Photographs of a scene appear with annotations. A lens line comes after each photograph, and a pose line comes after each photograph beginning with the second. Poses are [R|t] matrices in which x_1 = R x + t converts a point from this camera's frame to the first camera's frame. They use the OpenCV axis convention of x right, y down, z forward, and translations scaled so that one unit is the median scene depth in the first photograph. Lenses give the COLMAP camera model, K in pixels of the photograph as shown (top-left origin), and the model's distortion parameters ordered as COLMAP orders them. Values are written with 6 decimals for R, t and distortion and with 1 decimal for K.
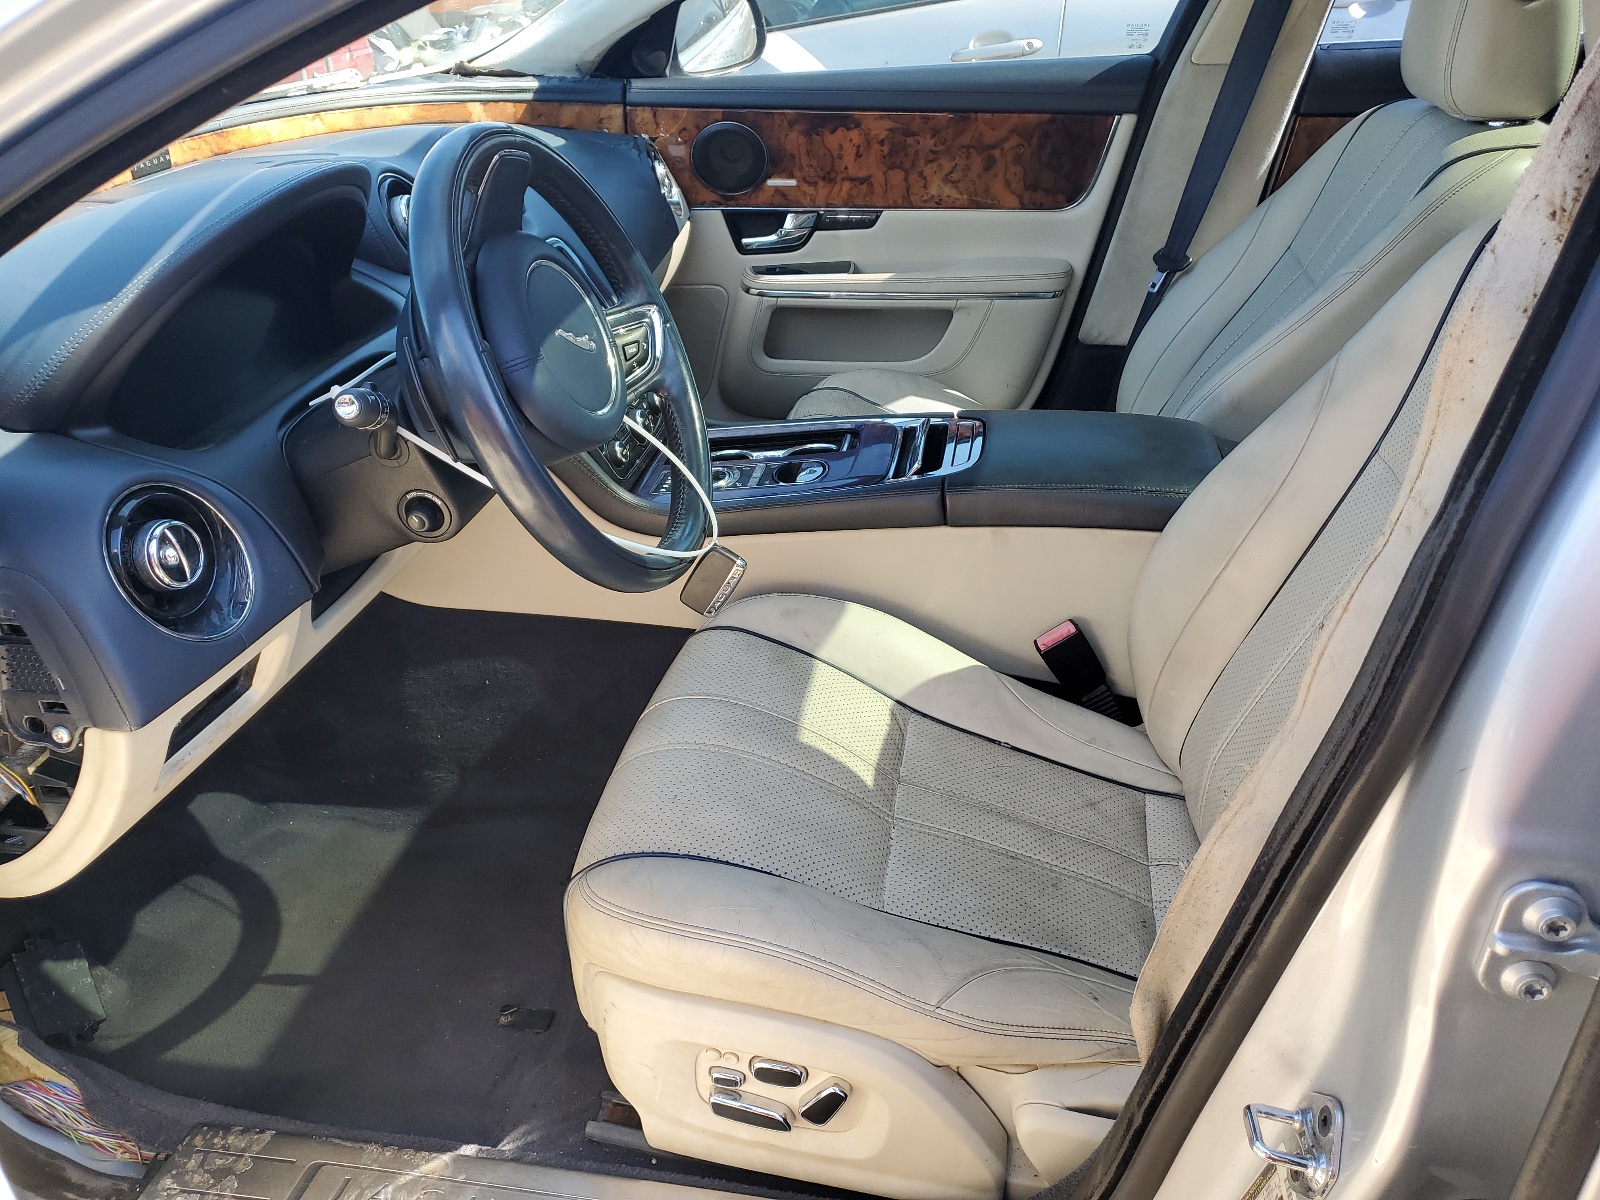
lens RADIAL K [[1215.0, 0, 799.7], [0, 1215.0, 599.2], [0, 0, 1]] dist [0.001258, 0.000354]
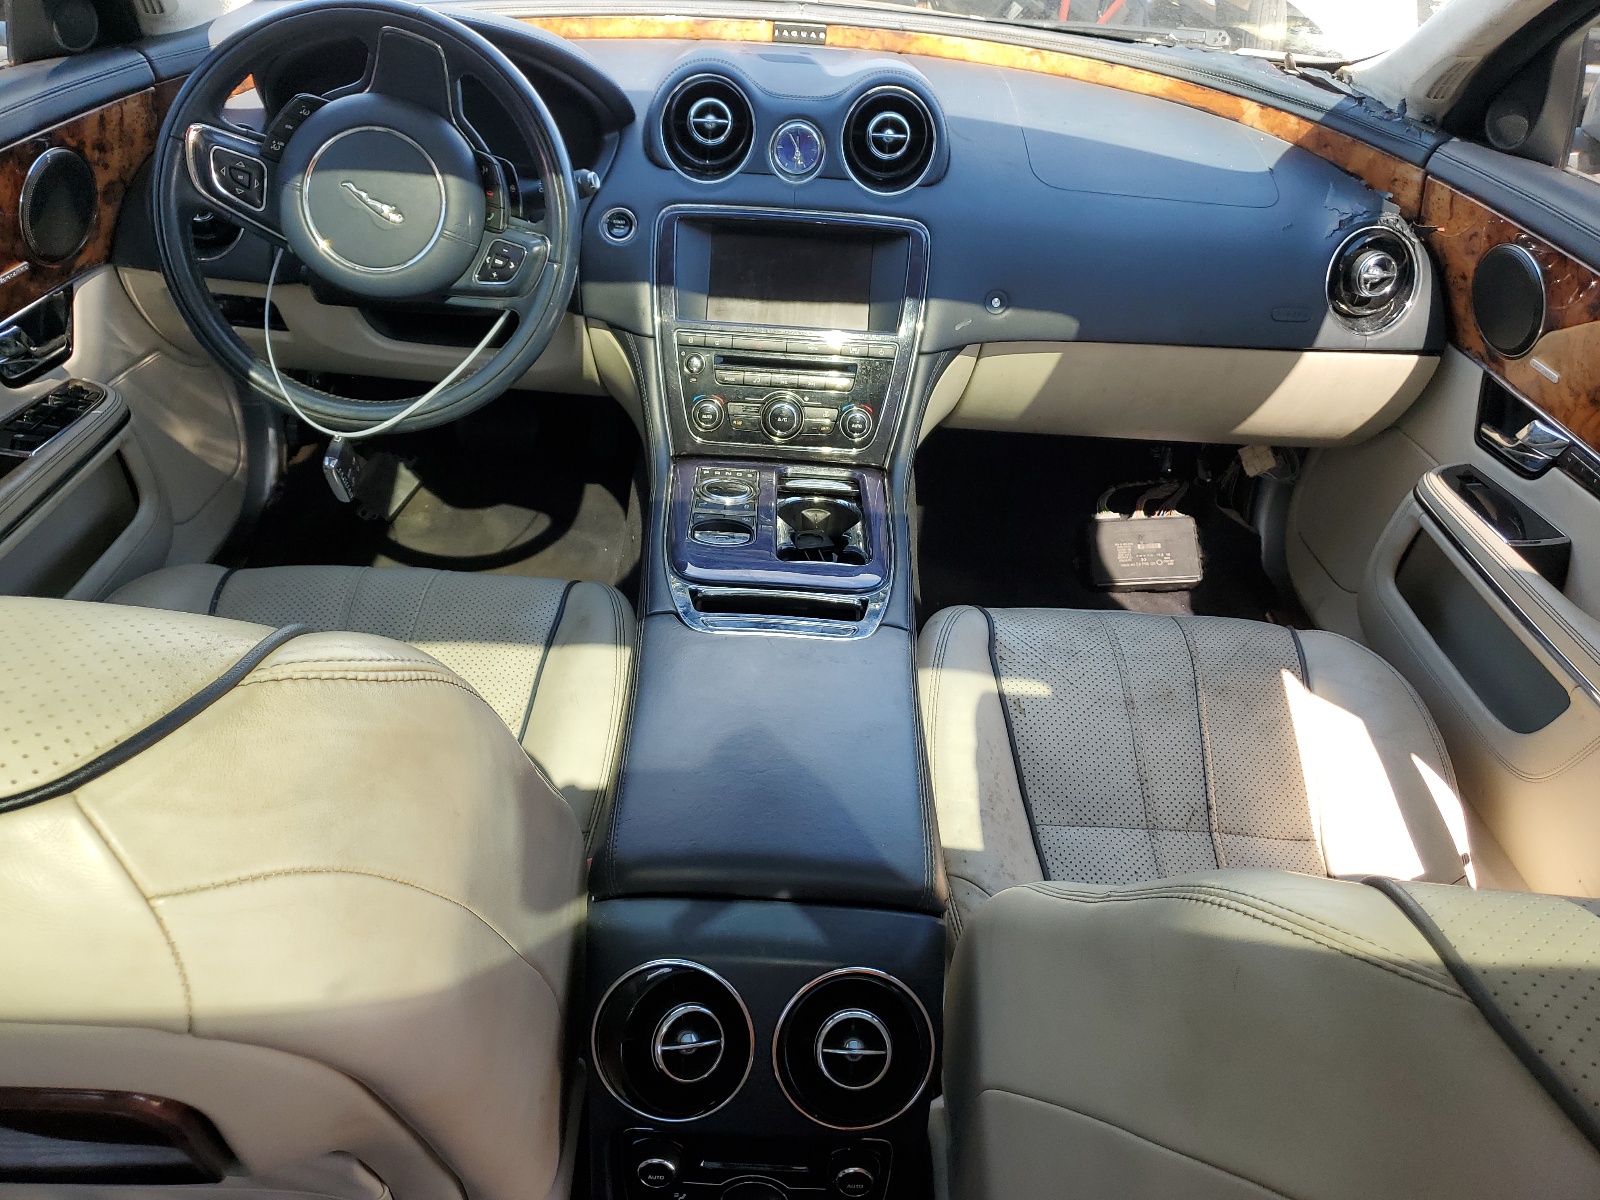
lens RADIAL K [[1215.0, 0, 799.7], [0, 1215.0, 600.9], [0, 0, 1]] dist [0.001258, 0.000354]
pose [[0.130177, 0.586840, -0.799170, 0.522062], [-0.551226, 0.712816, 0.433640, -0.335216], [0.824139, 0.384073, 0.416274, 0.502039]]
